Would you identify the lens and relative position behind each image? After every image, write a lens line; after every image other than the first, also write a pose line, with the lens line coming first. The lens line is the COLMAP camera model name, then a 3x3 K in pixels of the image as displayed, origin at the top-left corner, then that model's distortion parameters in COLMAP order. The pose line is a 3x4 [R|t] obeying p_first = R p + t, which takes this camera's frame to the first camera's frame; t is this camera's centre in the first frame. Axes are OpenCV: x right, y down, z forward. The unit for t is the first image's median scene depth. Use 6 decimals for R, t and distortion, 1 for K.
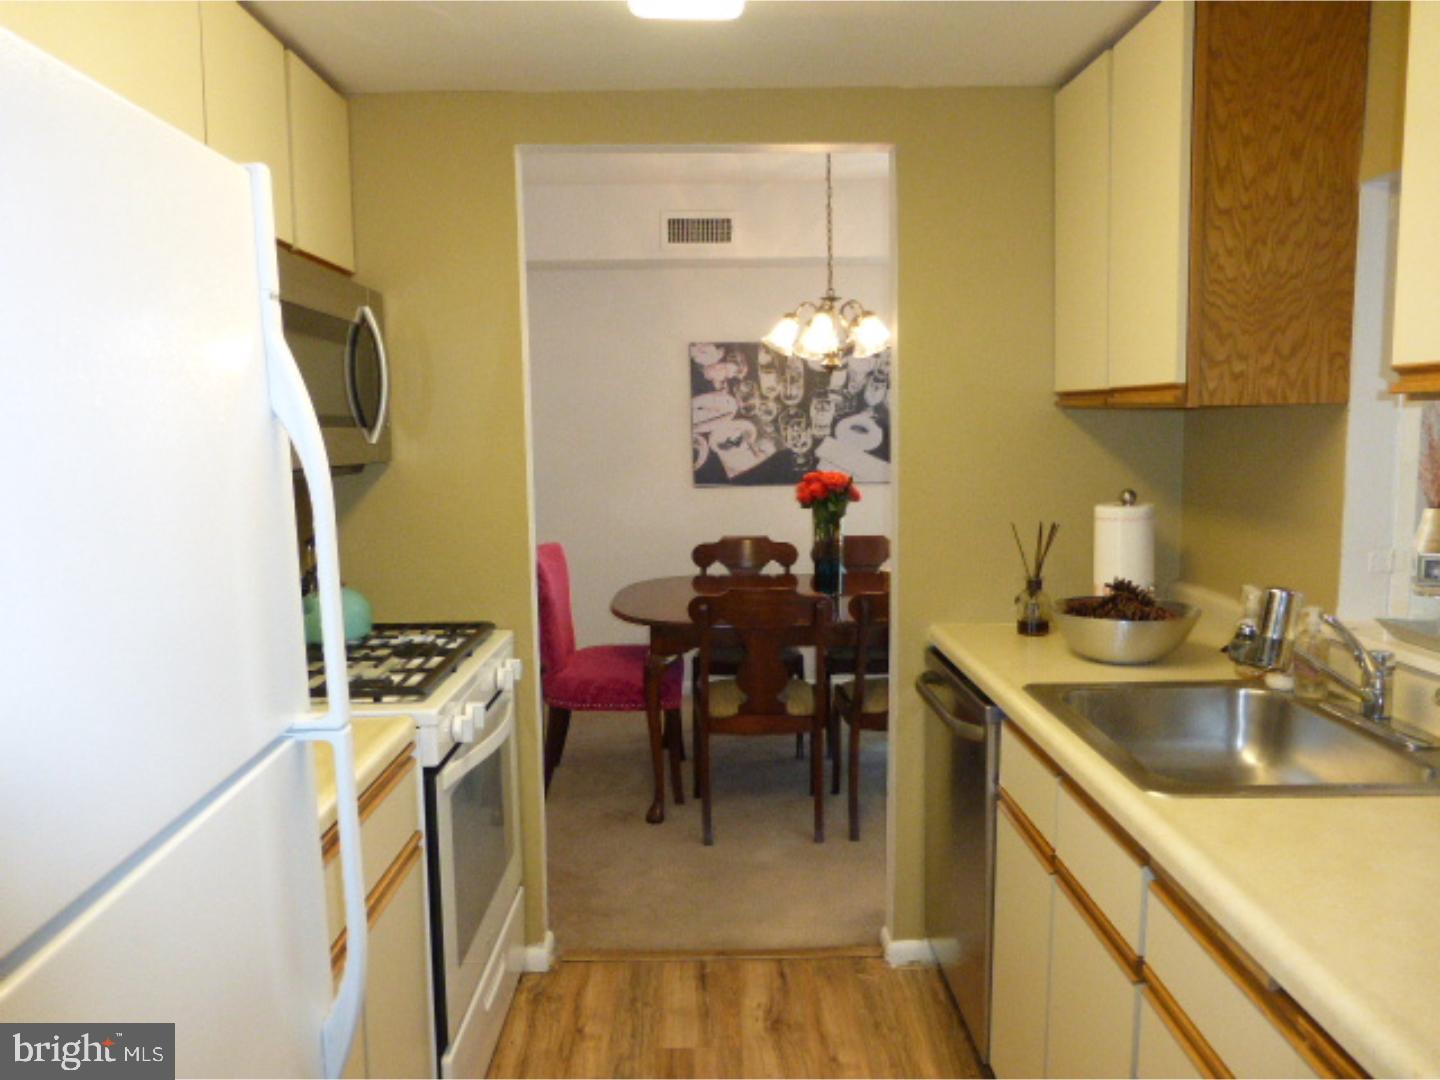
lens RADIAL K [[1073.2, 0, 720.0], [0, 1073.2, 540.0], [0, 0, 1]] dist [-0.041980, 0.054901]
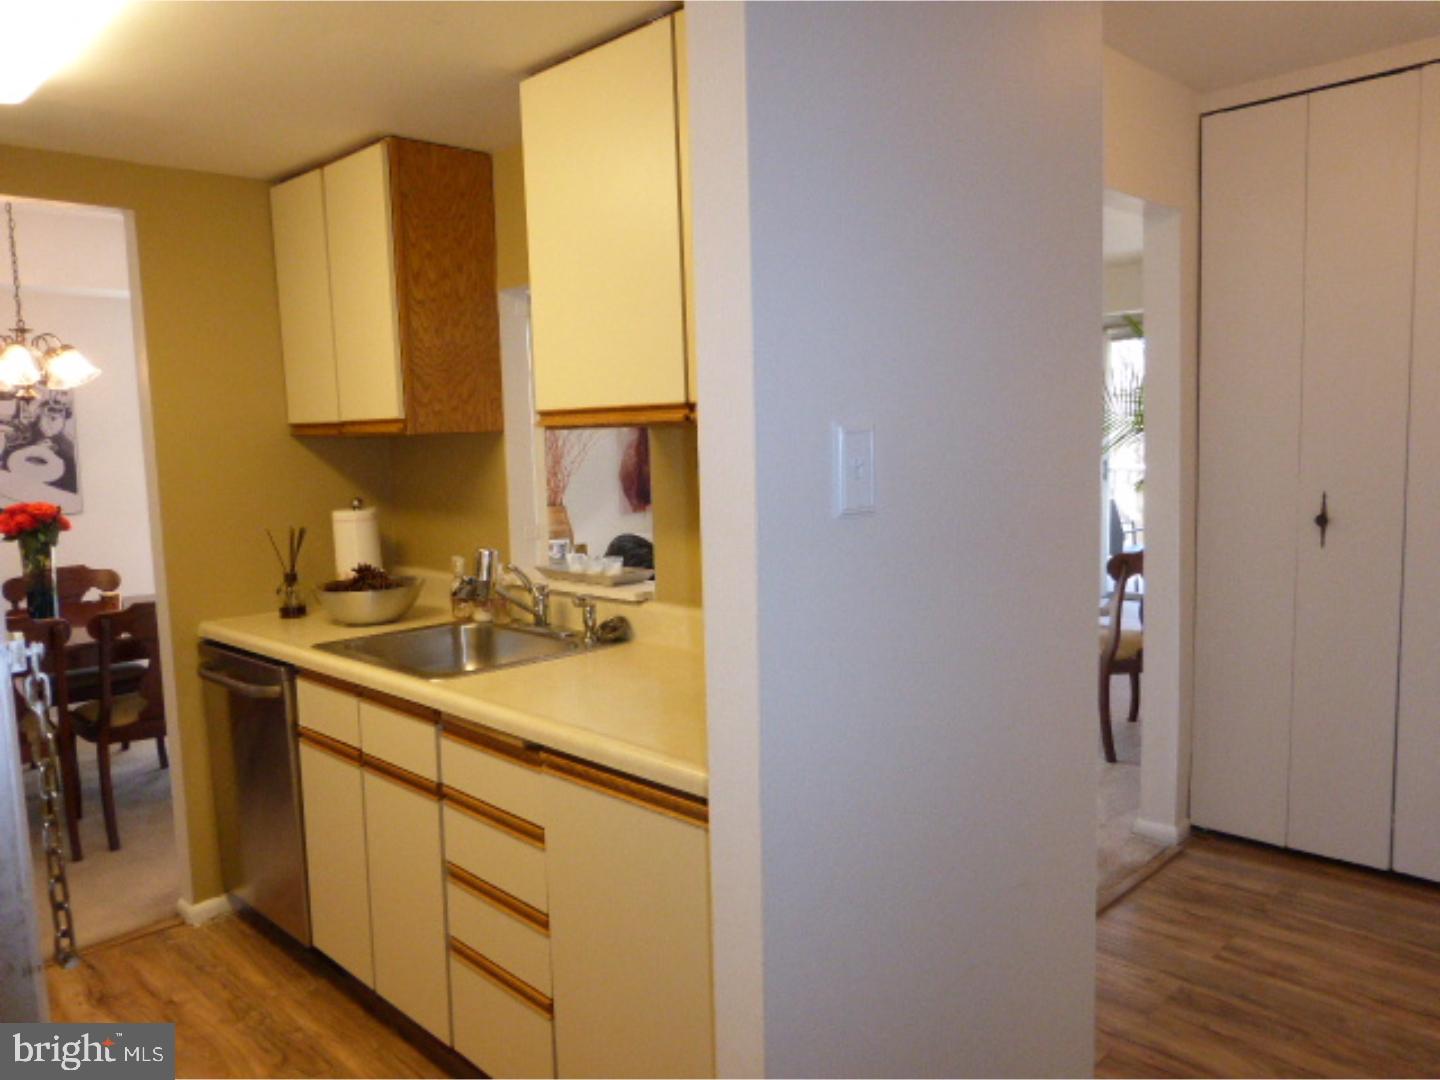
lens RADIAL K [[1066.0, 0, 728.6], [0, 1066.0, 543.0], [0, 0, 1]] dist [-0.031446, 0.034080]
pose [[0.710571, -0.081184, 0.698926, -0.184252], [0.095481, 0.995259, 0.018532, 0.024242], [-0.697117, 0.053566, 0.714954, -0.219417]]
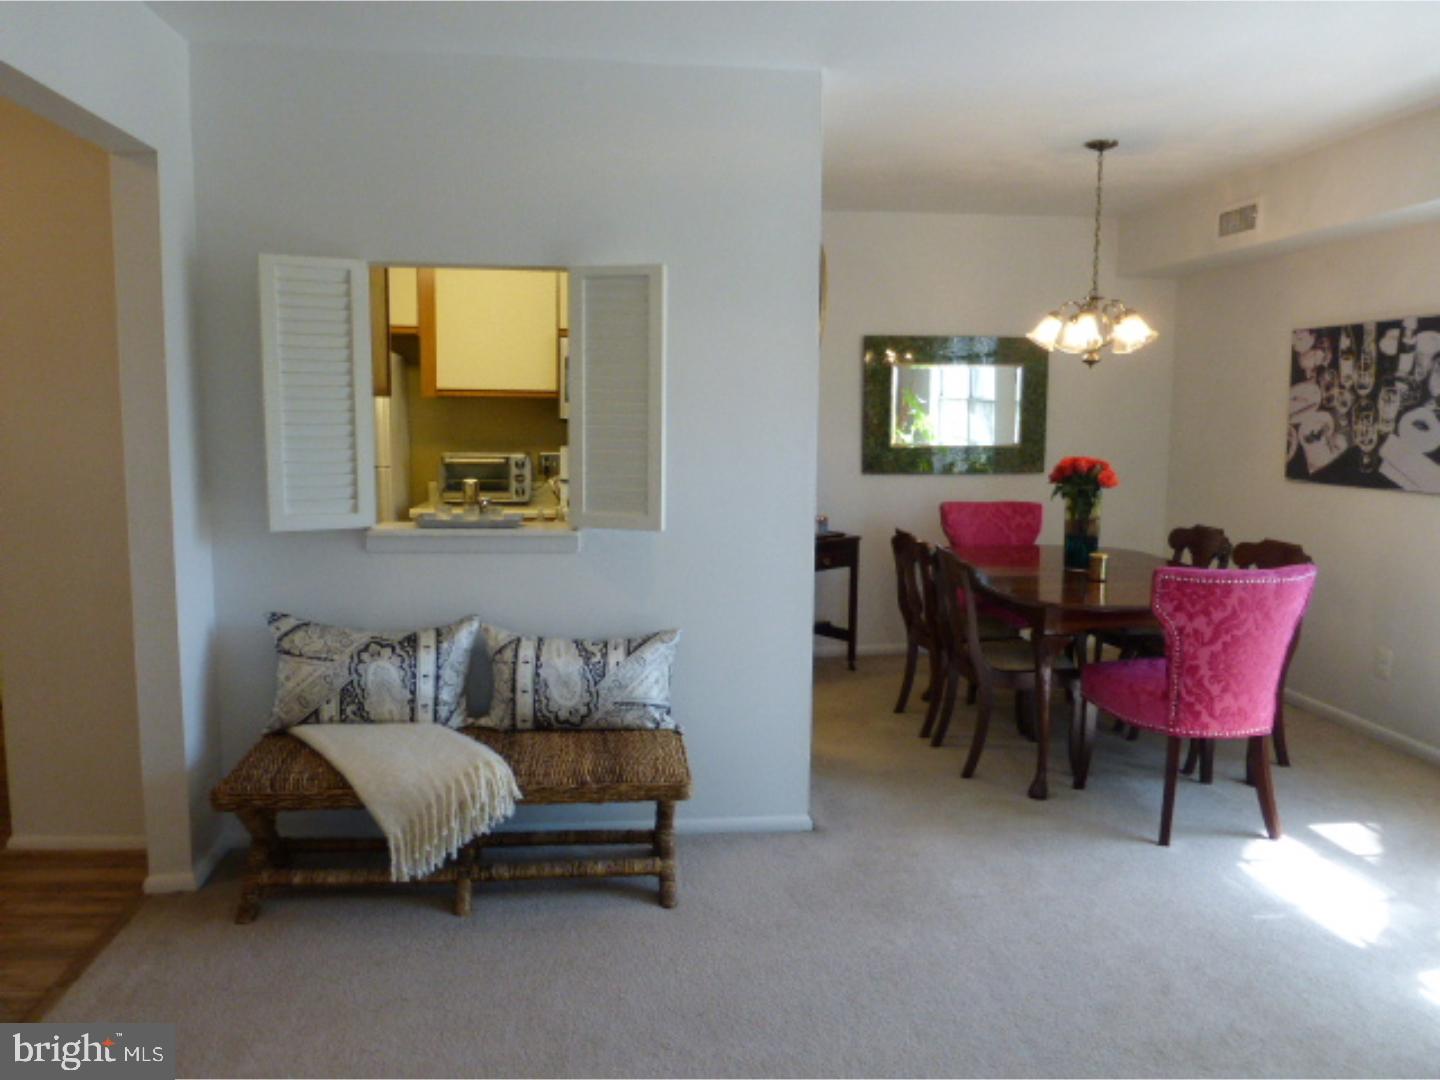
lens RADIAL K [[1066.0, 0, 728.6], [0, 1066.0, 543.0], [0, 0, 1]] dist [-0.031446, 0.034080]
pose [[0.125224, 0.139690, -0.982245, 1.565059], [-0.117574, 0.985151, 0.125114, -0.099247], [0.985137, 0.099819, 0.139789, 0.695399]]
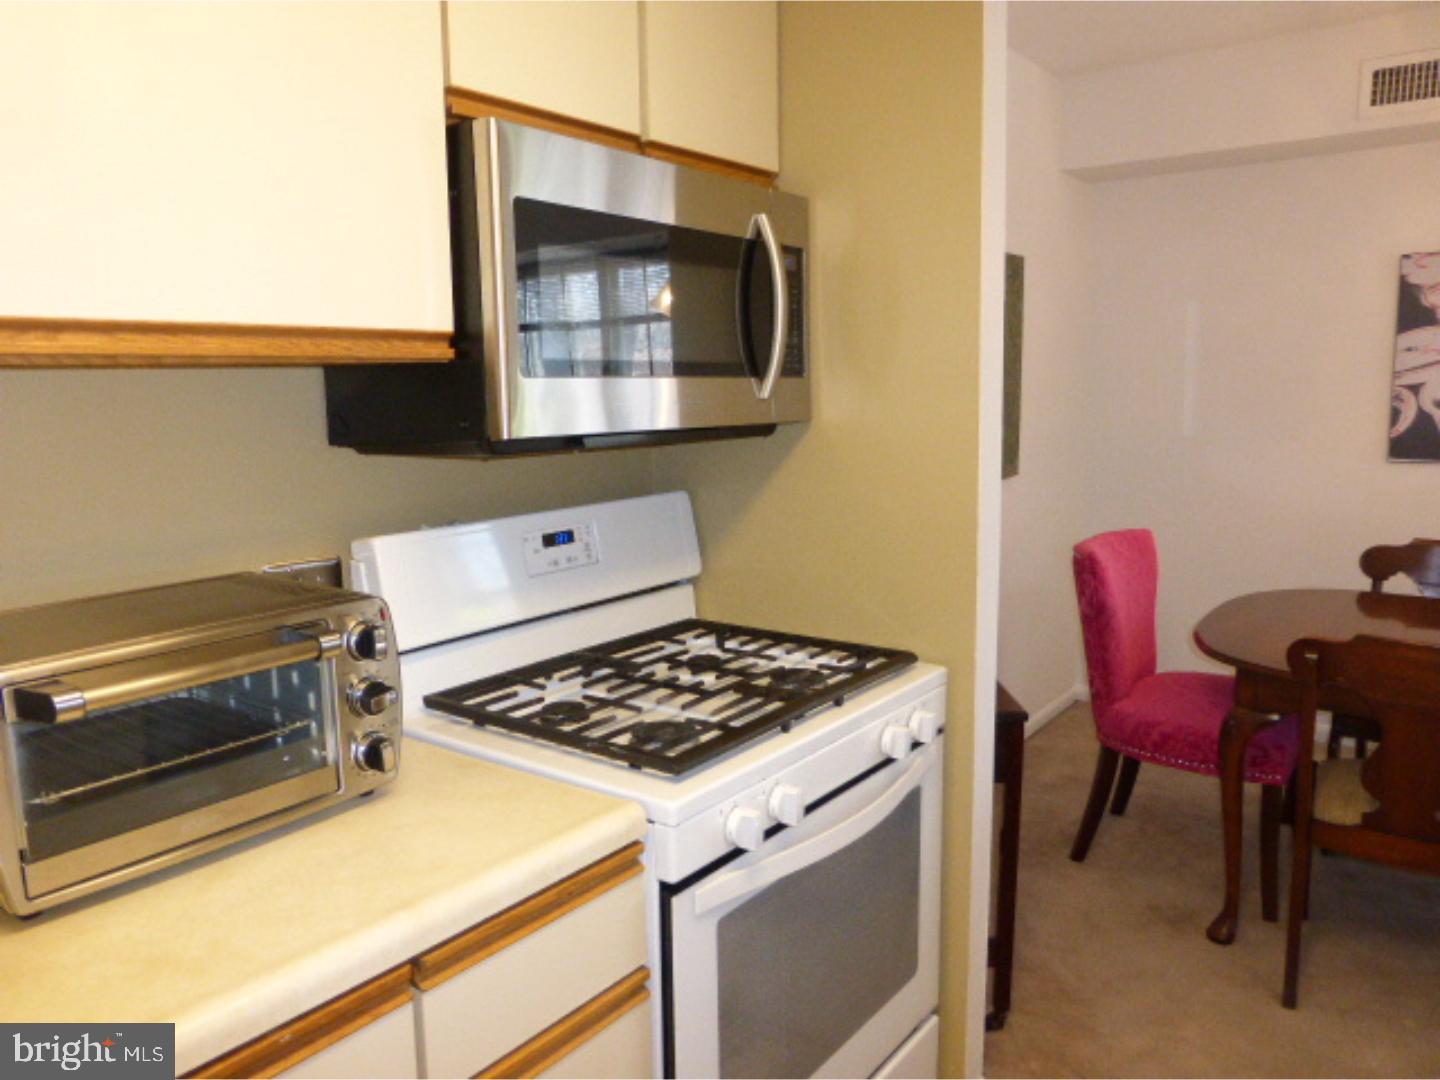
lens RADIAL K [[1066.0, 0, 728.6], [0, 1066.0, 543.0], [0, 0, 1]] dist [-0.031446, 0.034080]
pose [[0.794639, 0.092962, -0.599922, 0.098615], [-0.061717, 0.995457, 0.072504, -0.036073], [0.603937, -0.020589, 0.796766, 0.329311]]
